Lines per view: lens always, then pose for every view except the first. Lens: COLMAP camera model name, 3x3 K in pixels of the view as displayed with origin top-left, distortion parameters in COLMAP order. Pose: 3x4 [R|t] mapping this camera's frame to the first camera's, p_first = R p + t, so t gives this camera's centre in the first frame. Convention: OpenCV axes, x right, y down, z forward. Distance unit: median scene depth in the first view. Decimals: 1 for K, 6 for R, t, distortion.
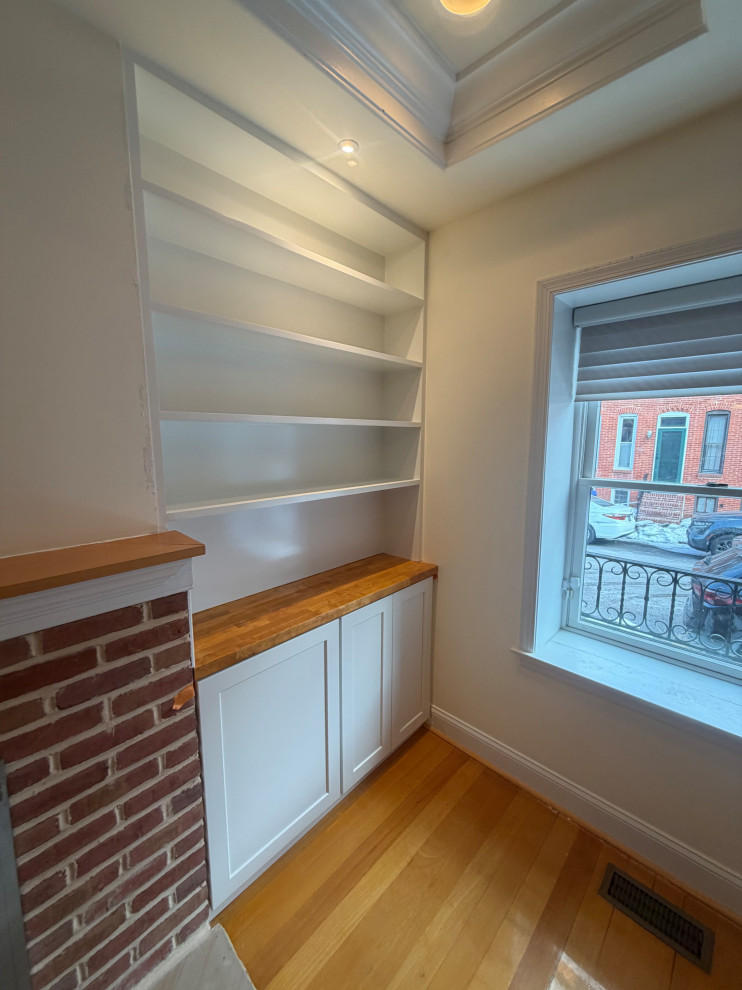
lens RADIAL K [[402.9, 0, 379.4], [0, 402.9, 497.2], [0, 0, 1]] dist [0.001699, 0.001599]
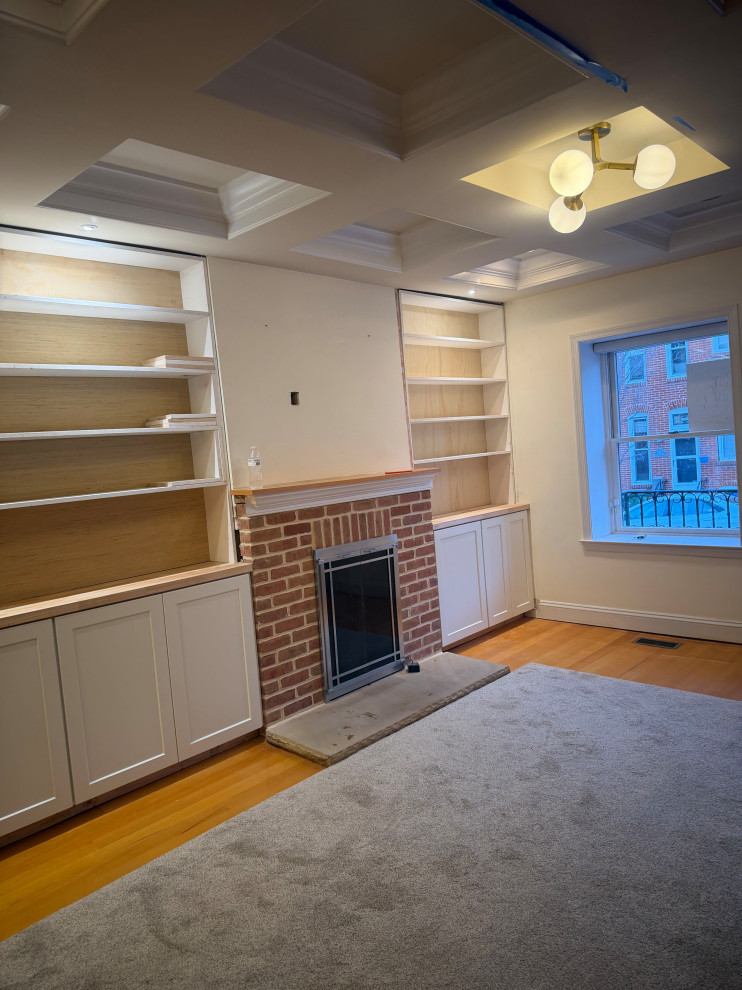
lens RADIAL K [[690.6, 0, 365.3], [0, 690.6, 493.6], [0, 0, 1]] dist [0.048626, -0.056340]
pose [[0.995483, -0.086691, -0.038705, -0.725939], [0.082999, 0.992610, -0.088526, 0.607405], [0.046094, 0.084913, 0.995322, -3.263860]]
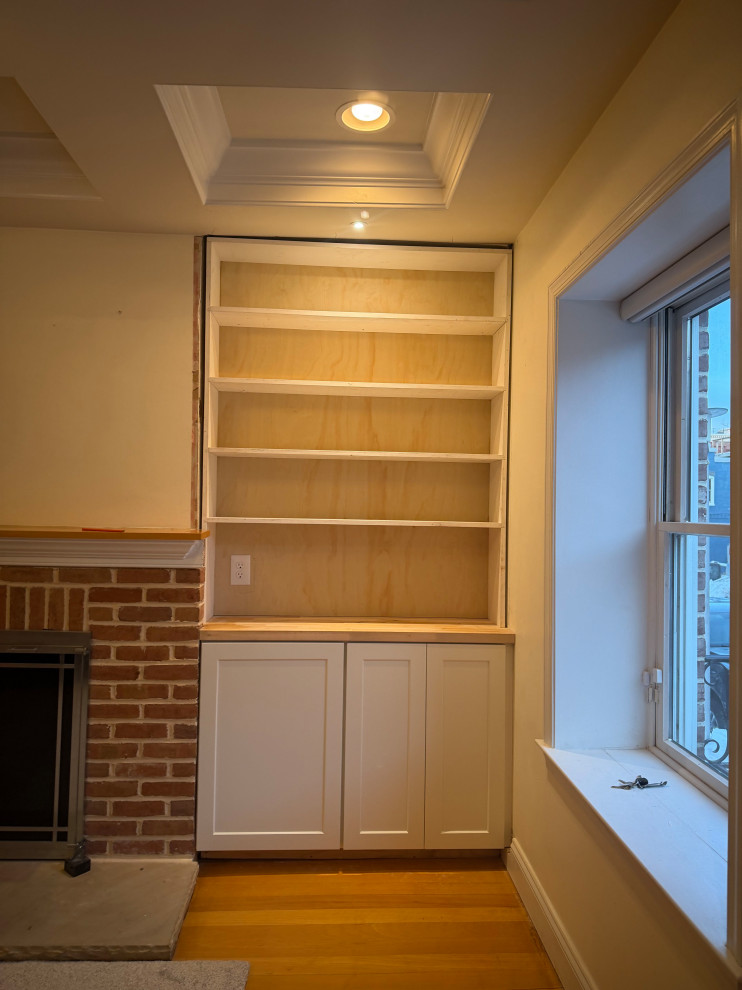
lens RADIAL K [[728.7, 0, 375.4], [0, 728.7, 484.5], [0, 0, 1]] dist [0.037016, -0.044531]
pose [[0.723761, 0.000521, -0.690050, 1.770990], [-0.124271, 0.983748, -0.129600, 0.198452], [0.678768, 0.179553, 0.712064, -0.468618]]
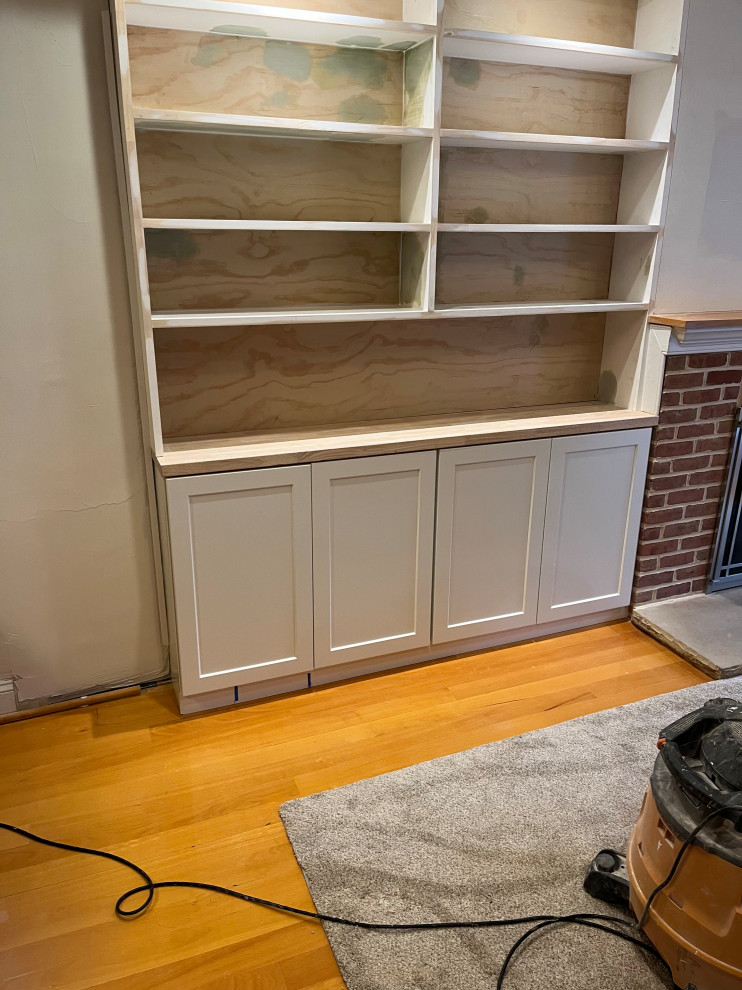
lens RADIAL K [[728.7, 0, 359.0], [0, 728.7, 494.9], [0, 0, 1]] dist [0.037016, -0.044531]
pose [[0.900132, 0.132452, -0.414993, -1.395534], [-0.061349, 0.981704, 0.180261, 0.430796], [0.431276, -0.136799, 0.891789, -2.865226]]
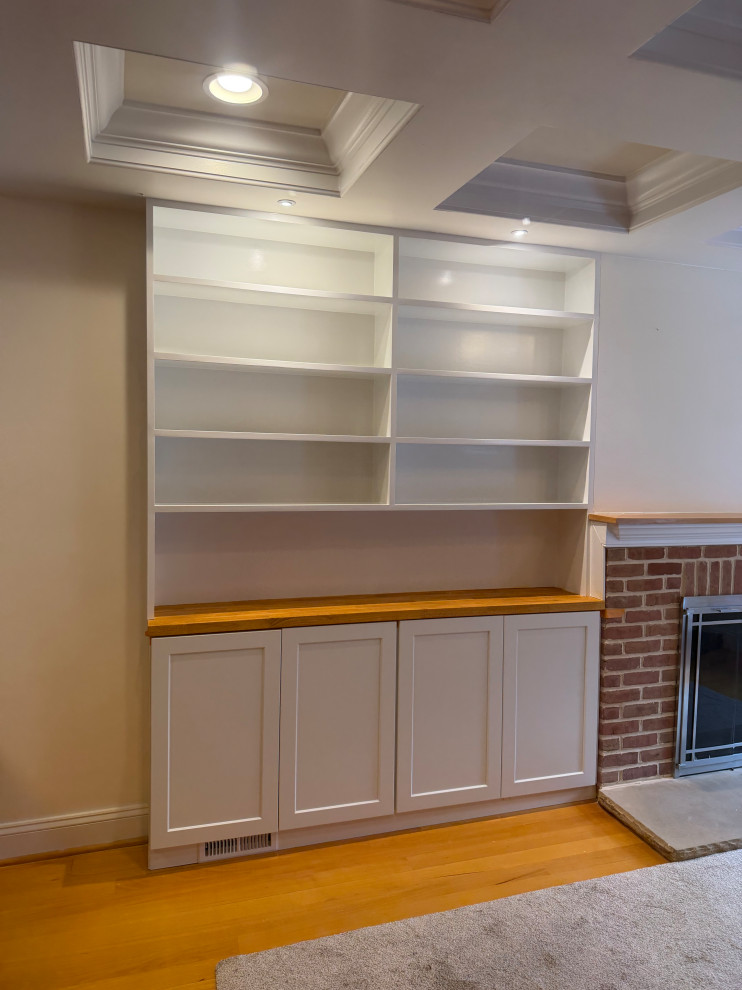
lens RADIAL K [[690.6, 0, 372.3], [0, 690.6, 491.9], [0, 0, 1]] dist [0.048626, -0.056340]
pose [[0.871281, 0.030826, -0.489815, -0.892637], [-0.086026, 0.992167, -0.090581, 0.468062], [0.483186, 0.121059, 0.867108, -2.976547]]
